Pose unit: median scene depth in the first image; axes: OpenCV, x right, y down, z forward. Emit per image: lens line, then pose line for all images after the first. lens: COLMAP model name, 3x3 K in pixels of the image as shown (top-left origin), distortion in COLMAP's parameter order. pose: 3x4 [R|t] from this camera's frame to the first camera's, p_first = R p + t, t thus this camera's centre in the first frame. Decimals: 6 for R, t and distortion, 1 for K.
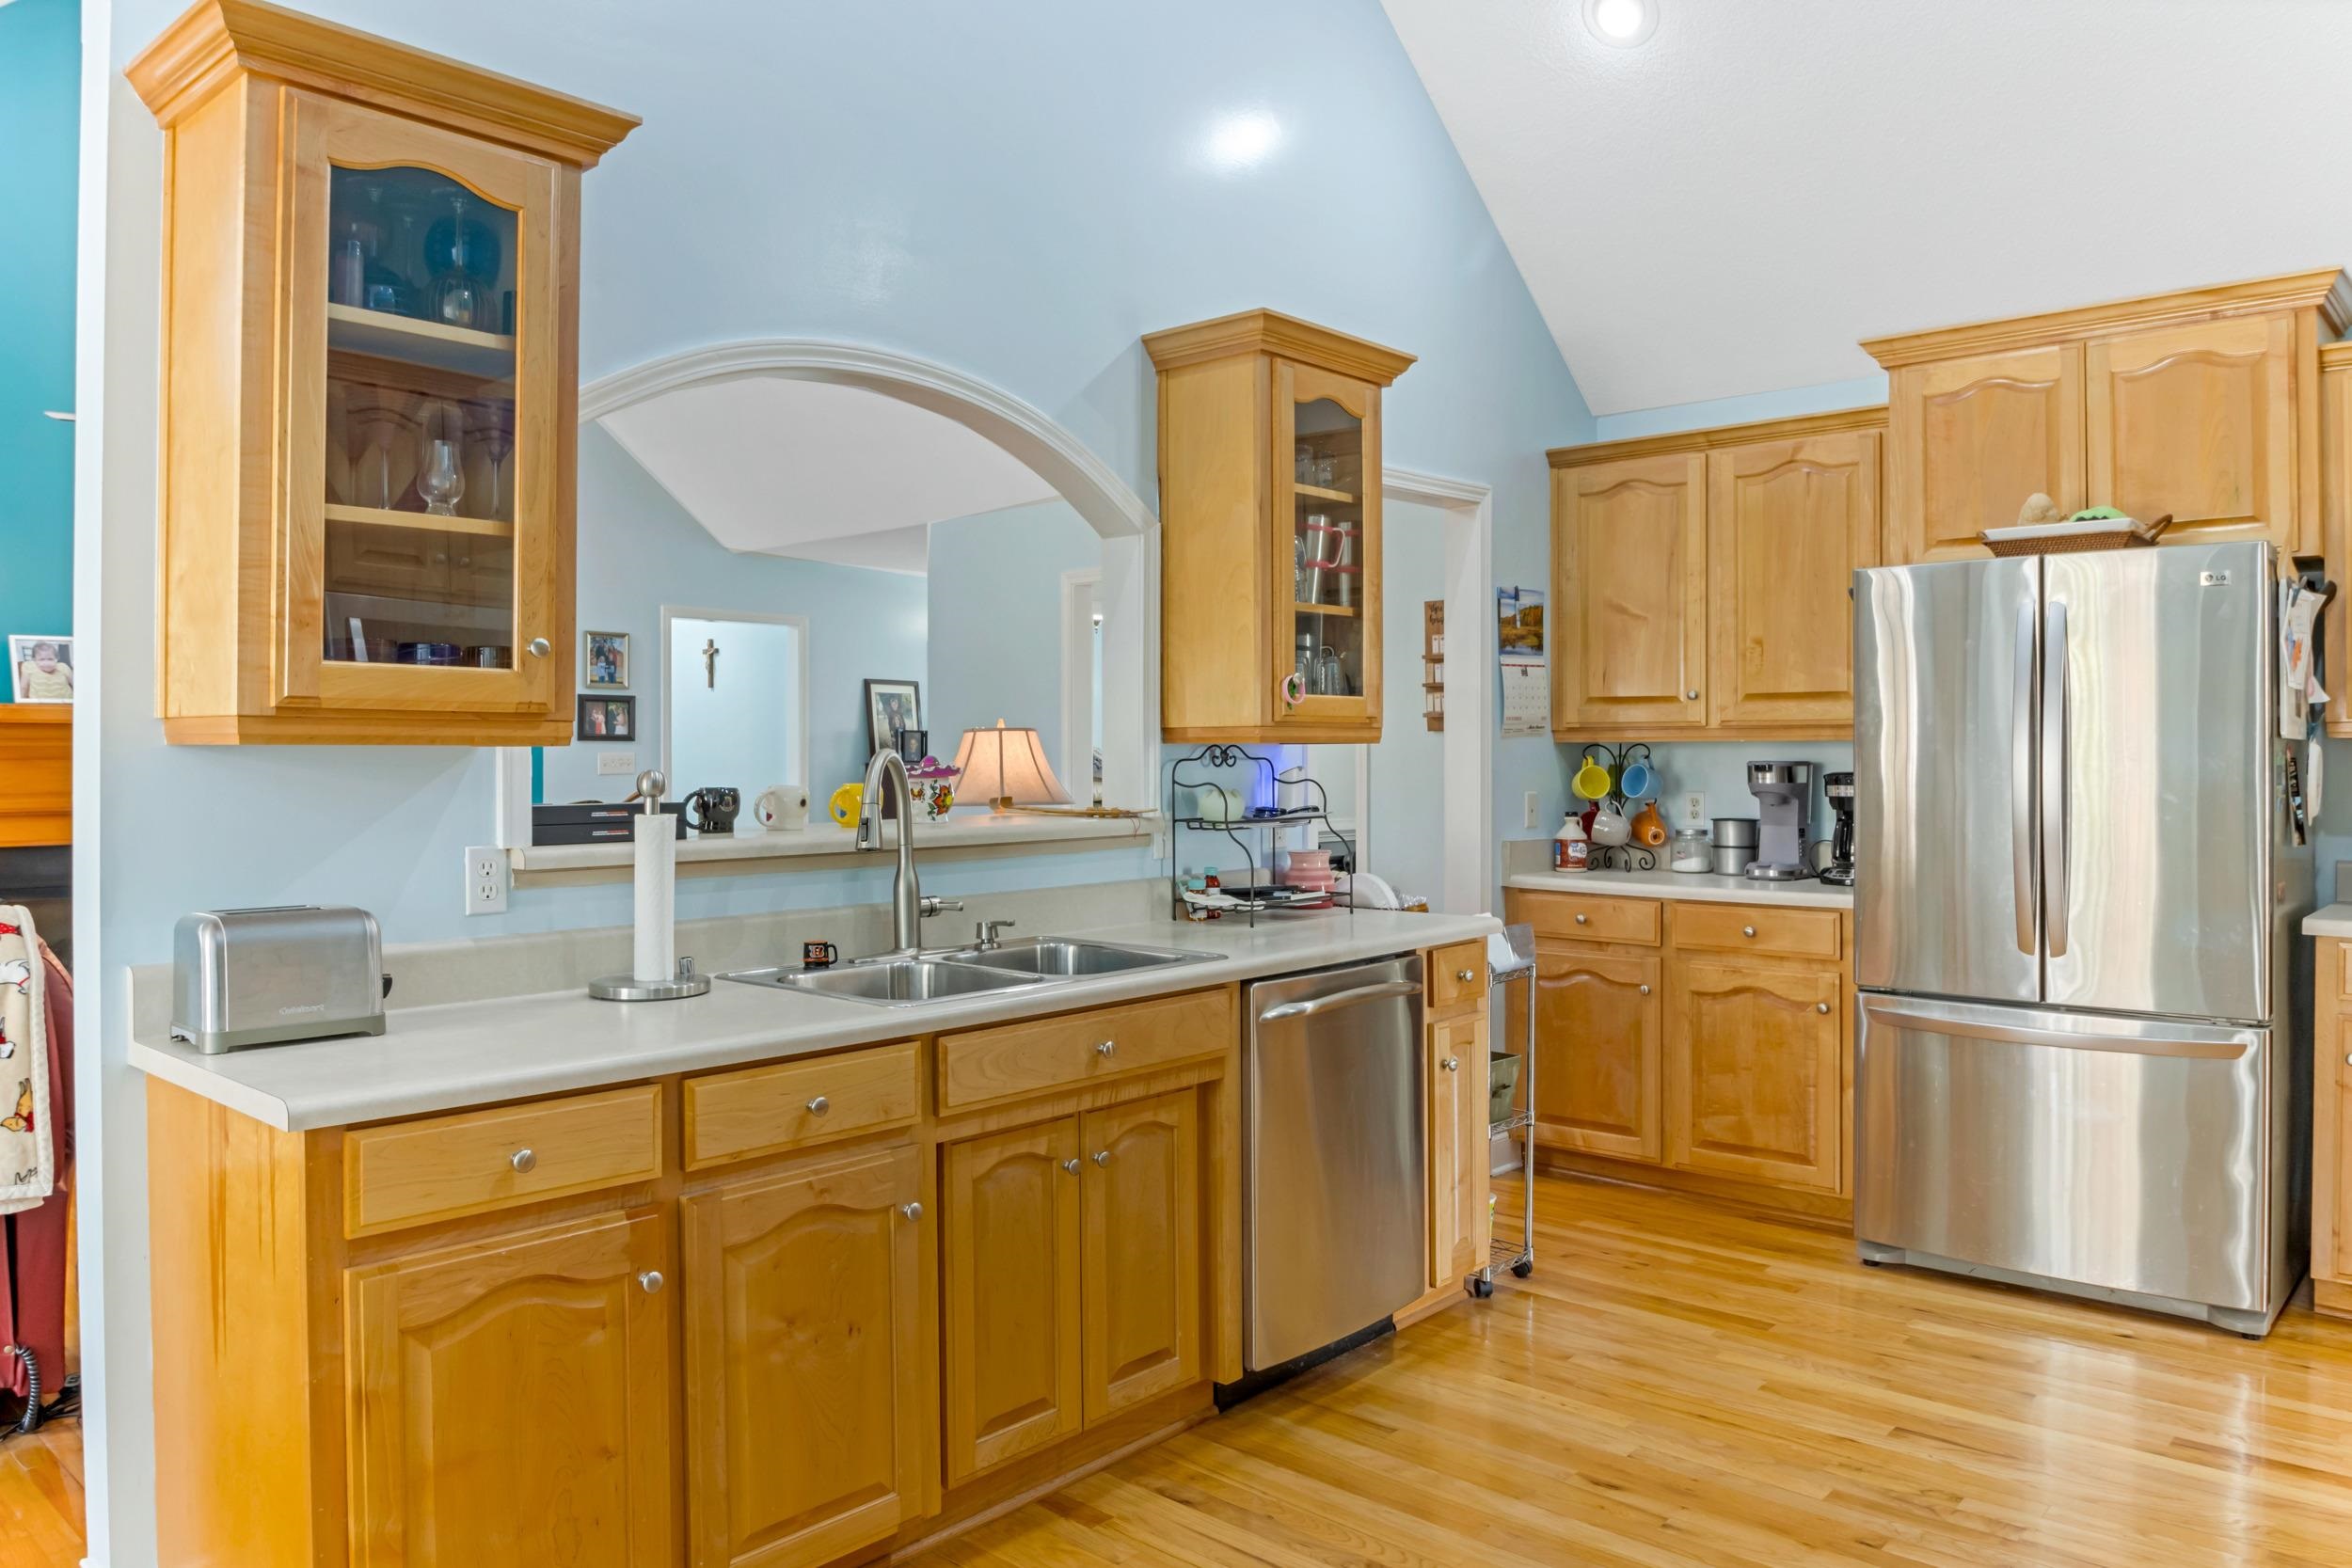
lens RADIAL K [[1636.5, 0, 1178.8], [0, 1636.5, 789.7], [0, 0, 1]] dist [-0.030526, -0.001379]
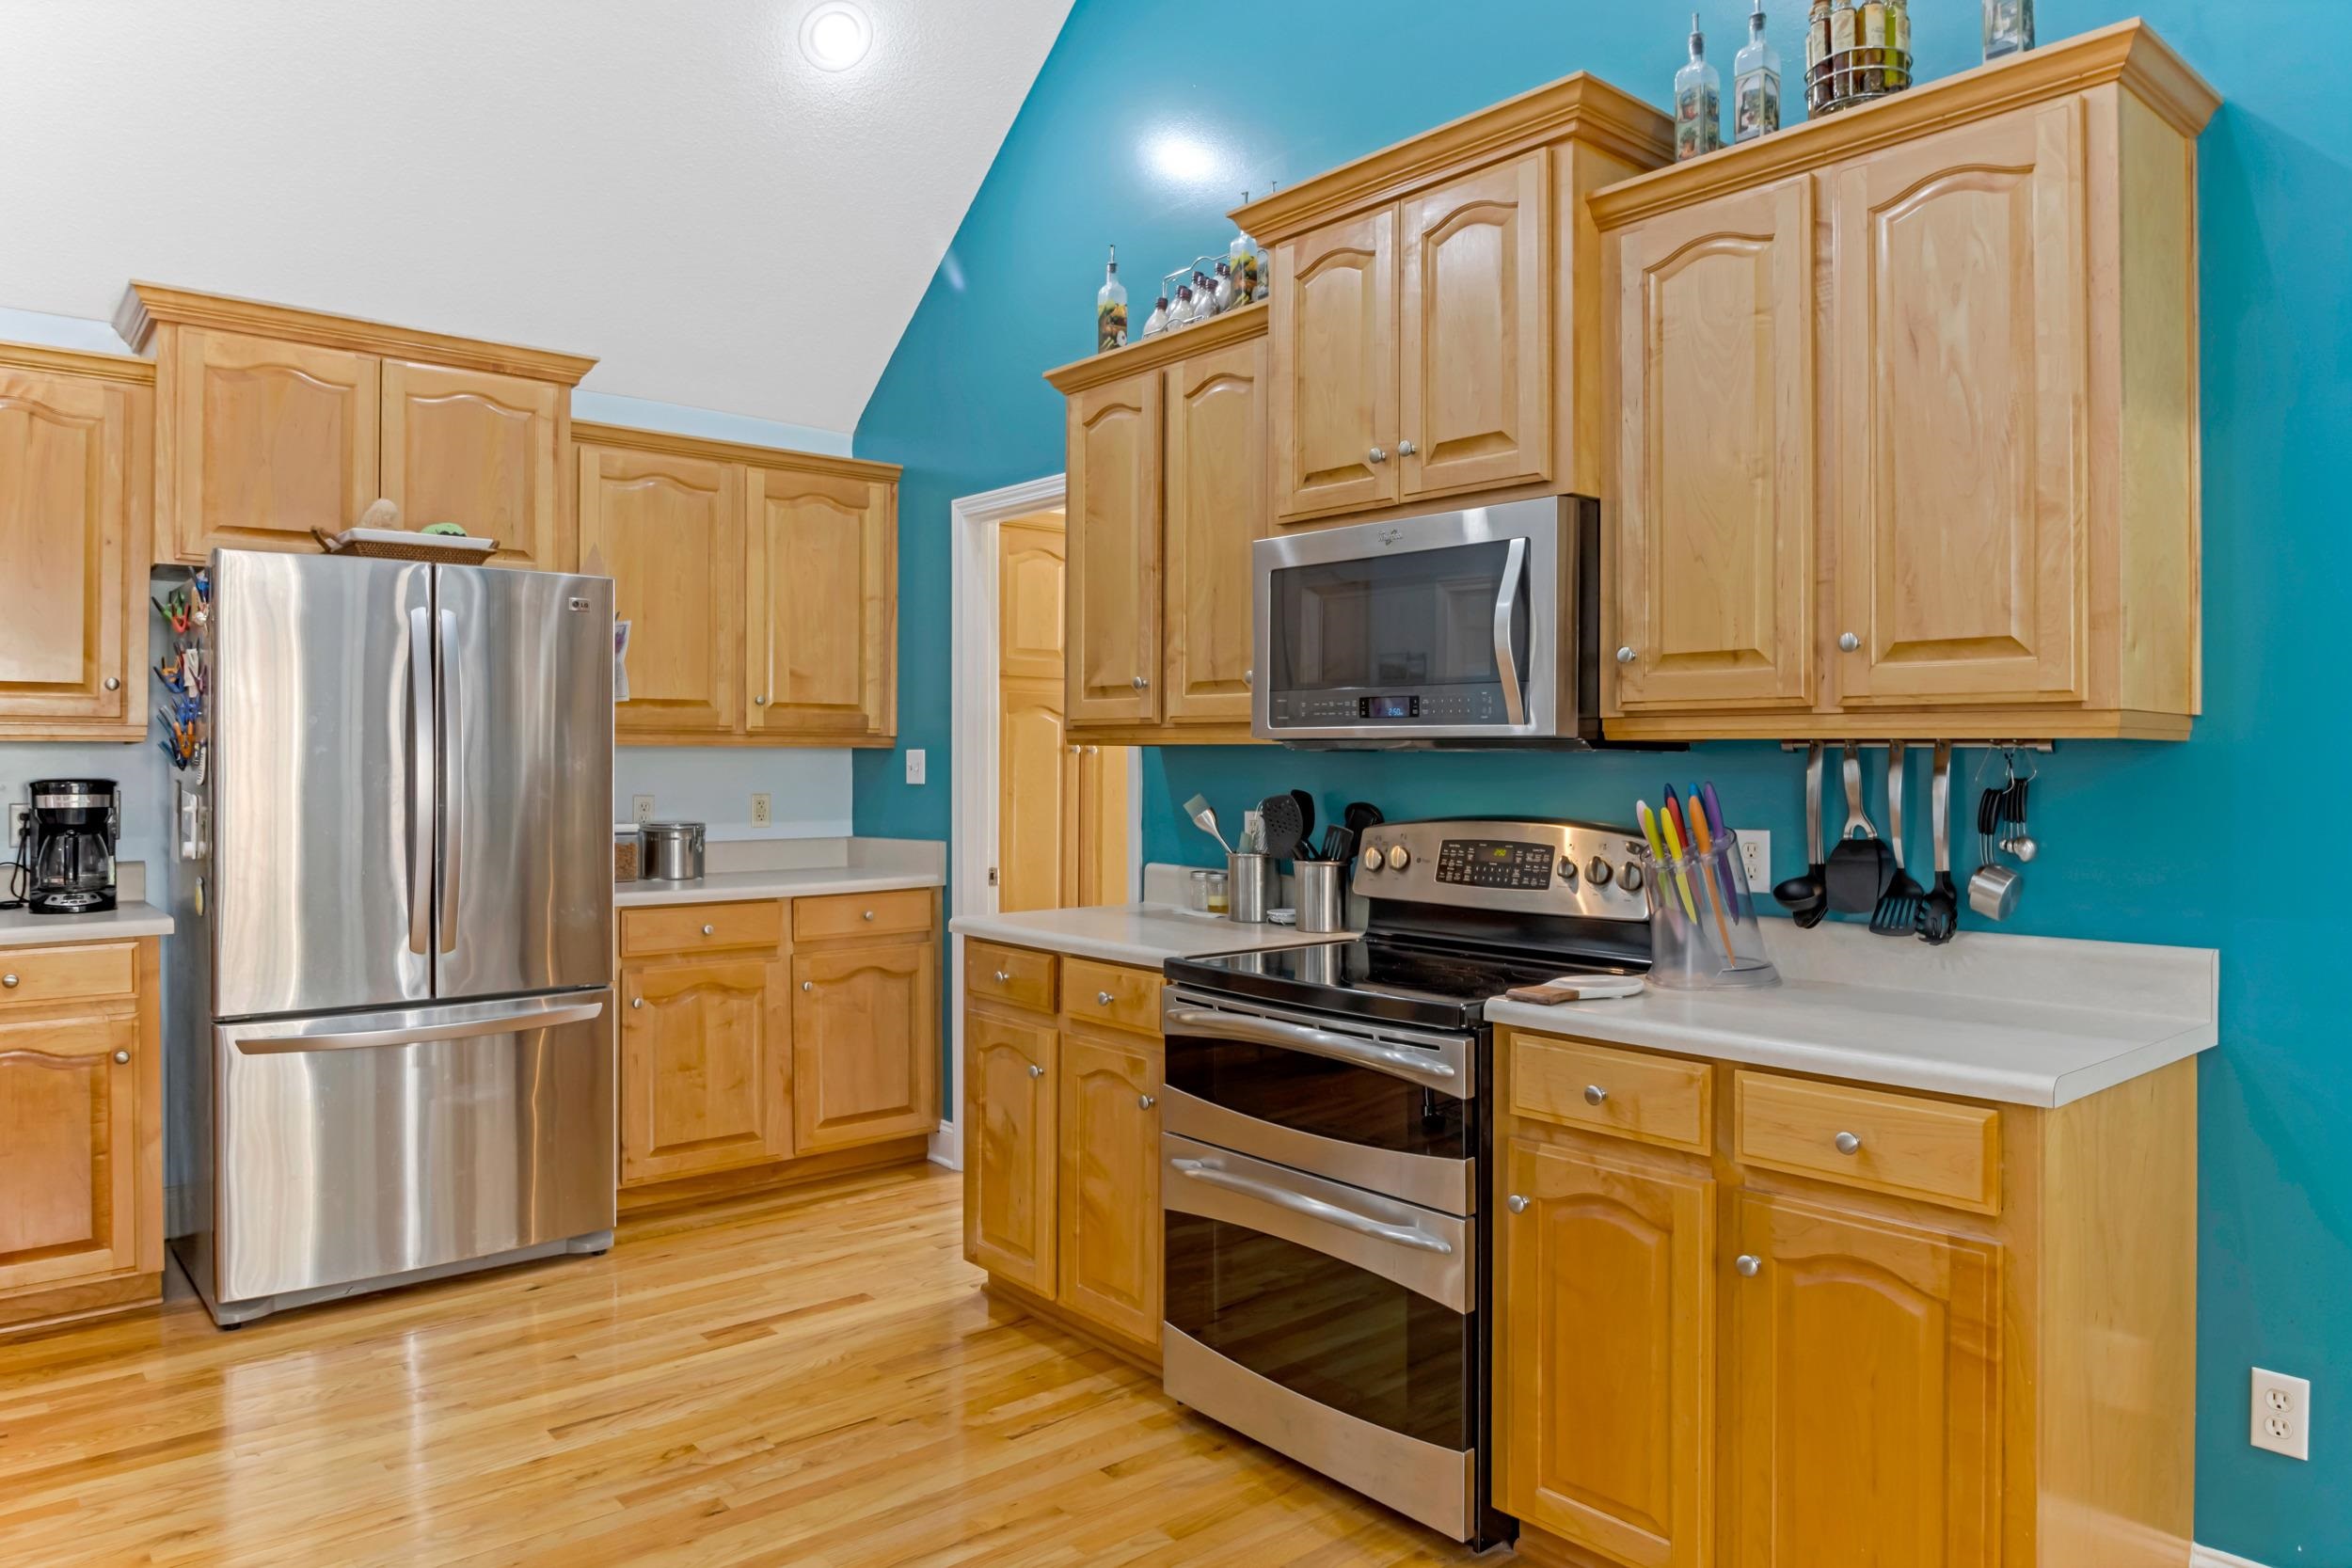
lens RADIAL K [[1537.3, 0, 1175.8], [0, 1537.3, 758.7], [0, 0, 1]] dist [-0.025994, -0.000898]
pose [[0.130290, 0.002909, 0.991472, -0.341713], [0.021520, 0.999752, -0.005761, -0.004779], [-0.991242, 0.022087, 0.130196, 0.379384]]
